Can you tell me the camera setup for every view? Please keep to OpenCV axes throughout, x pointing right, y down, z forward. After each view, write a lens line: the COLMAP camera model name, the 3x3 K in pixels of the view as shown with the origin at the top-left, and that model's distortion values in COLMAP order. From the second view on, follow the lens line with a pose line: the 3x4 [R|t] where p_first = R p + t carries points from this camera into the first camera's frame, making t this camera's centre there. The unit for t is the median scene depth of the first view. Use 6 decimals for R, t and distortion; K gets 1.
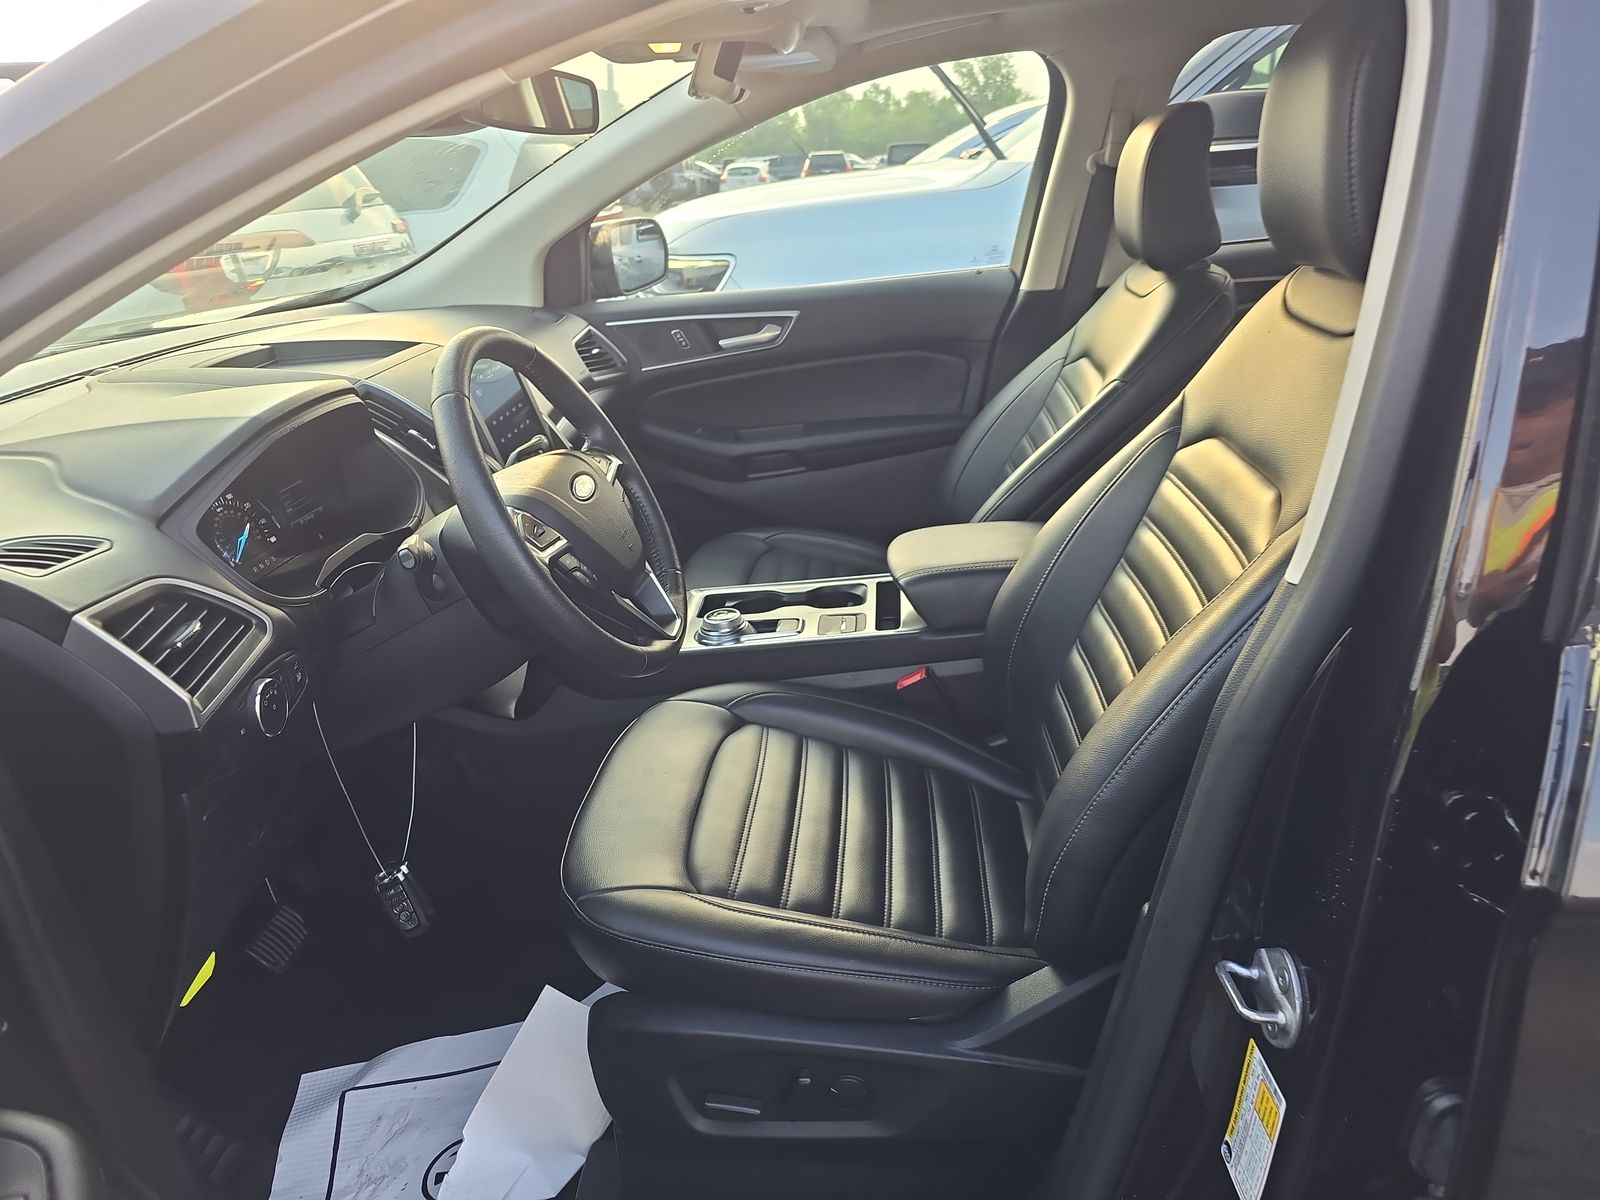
lens RADIAL K [[1079.3, 0, 800.0], [0, 1079.3, 600.0], [0, 0, 1]] dist [0.003850, -0.004647]
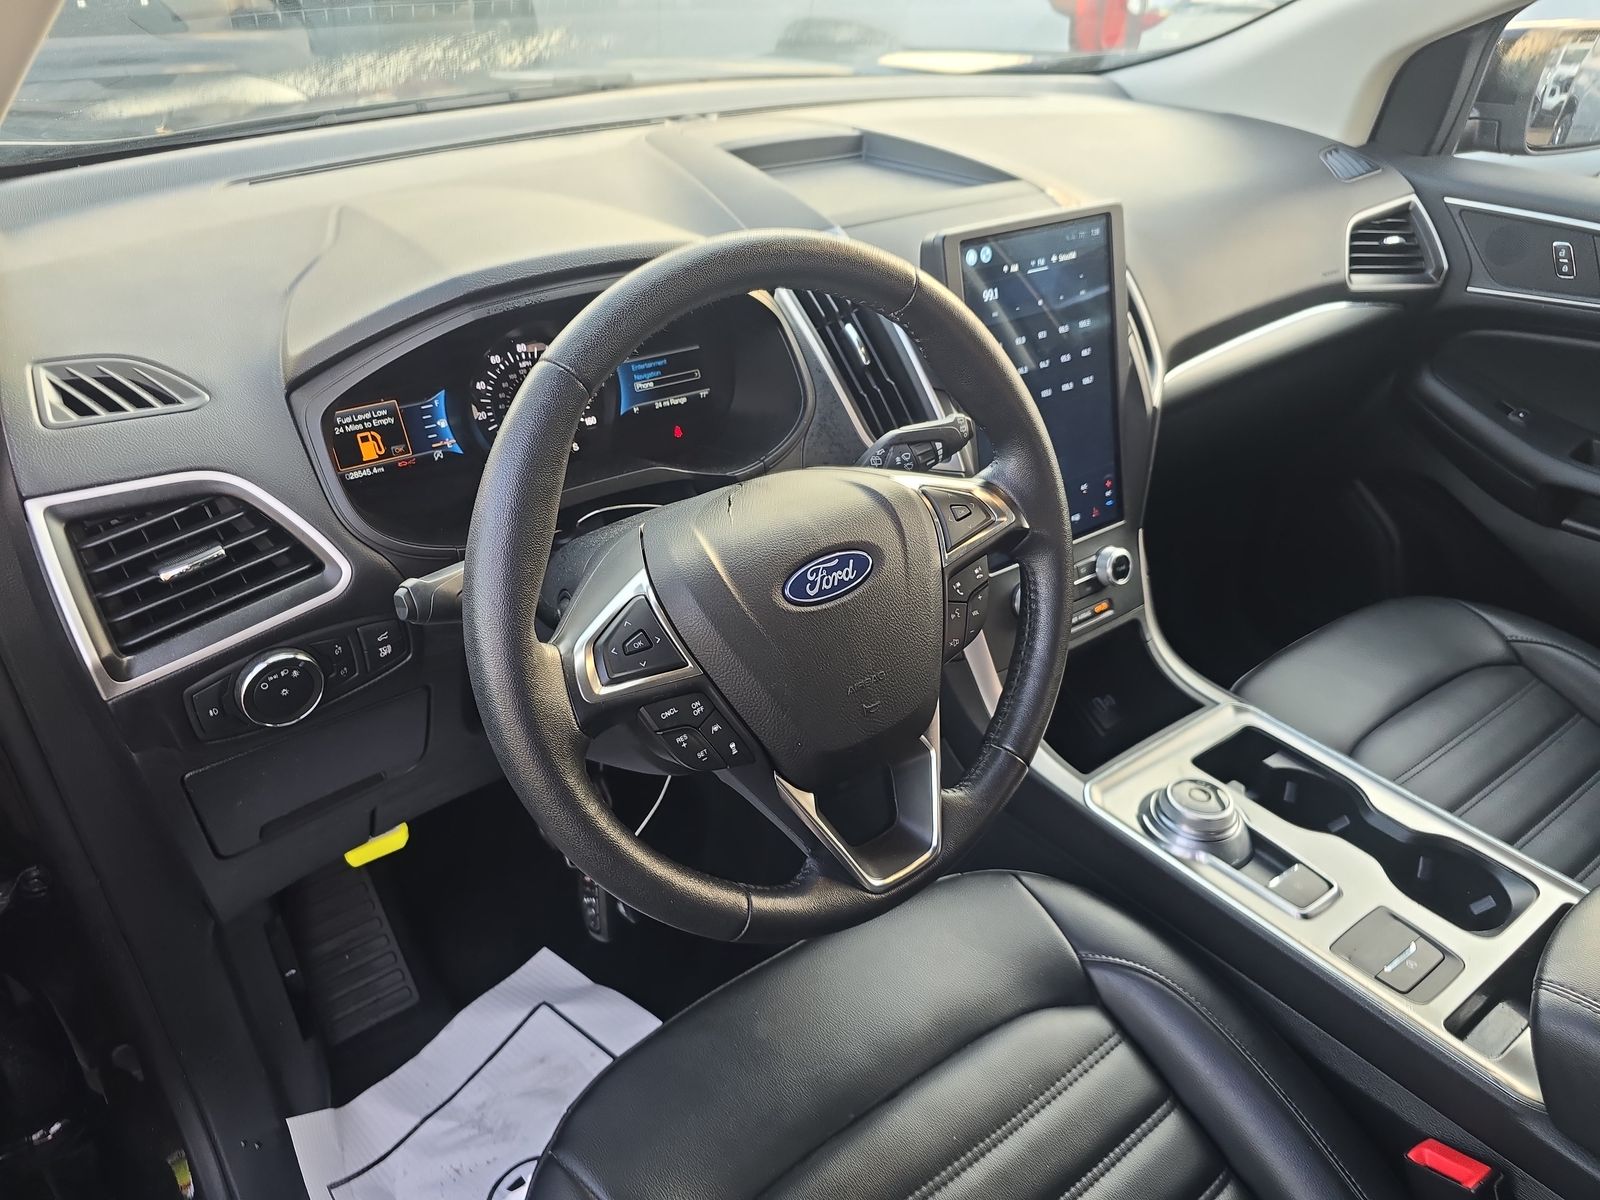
lens RADIAL K [[1069.5, 0, 800.0], [0, 1069.5, 600.0], [0, 0, 1]] dist [0.055756, -0.072905]
pose [[0.641625, 0.483553, -0.595394, 0.082305], [-0.347328, 0.875267, 0.336557, -0.200274], [0.683872, -0.009146, 0.729545, 0.454453]]
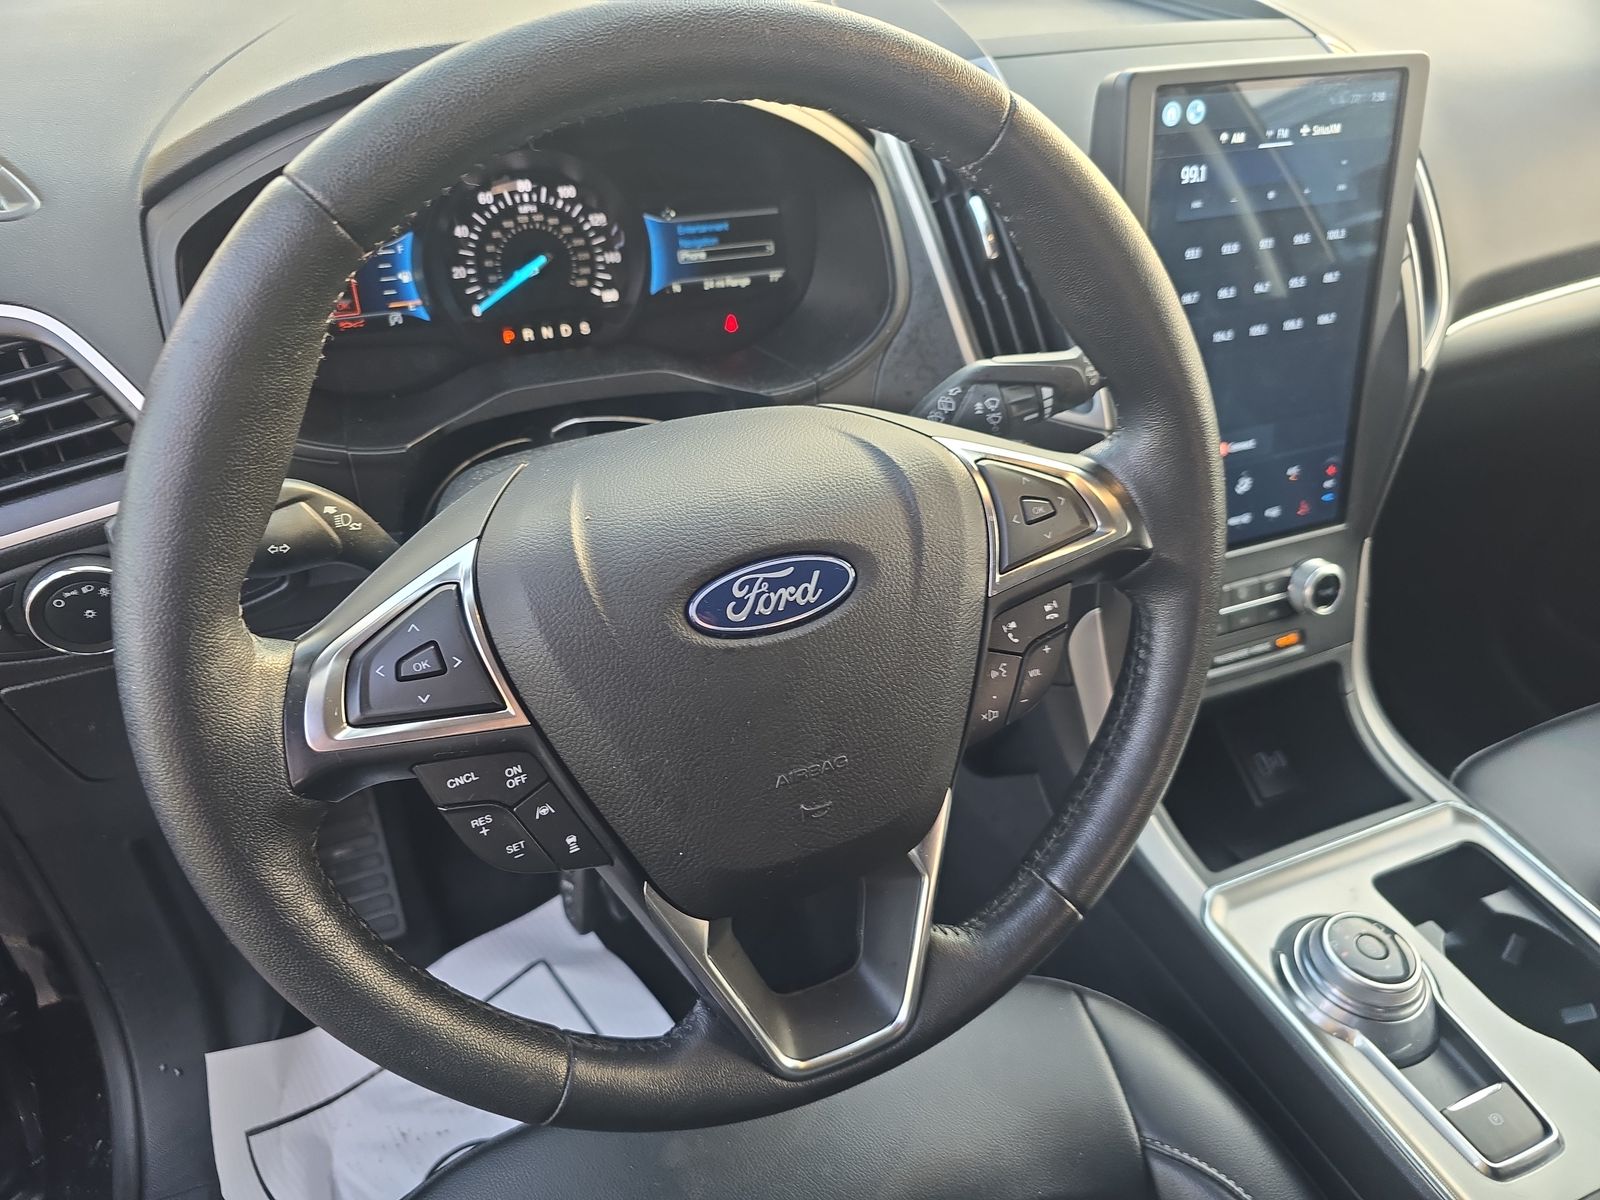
lens RADIAL K [[1079.3, 0, 800.0], [0, 1079.3, 600.0], [0, 0, 1]] dist [0.003850, -0.004647]
pose [[0.438843, 0.627144, -0.643512, 0.007167], [-0.400256, 0.777615, 0.484881, -0.197466], [0.804495, 0.044783, 0.592269, 0.616068]]
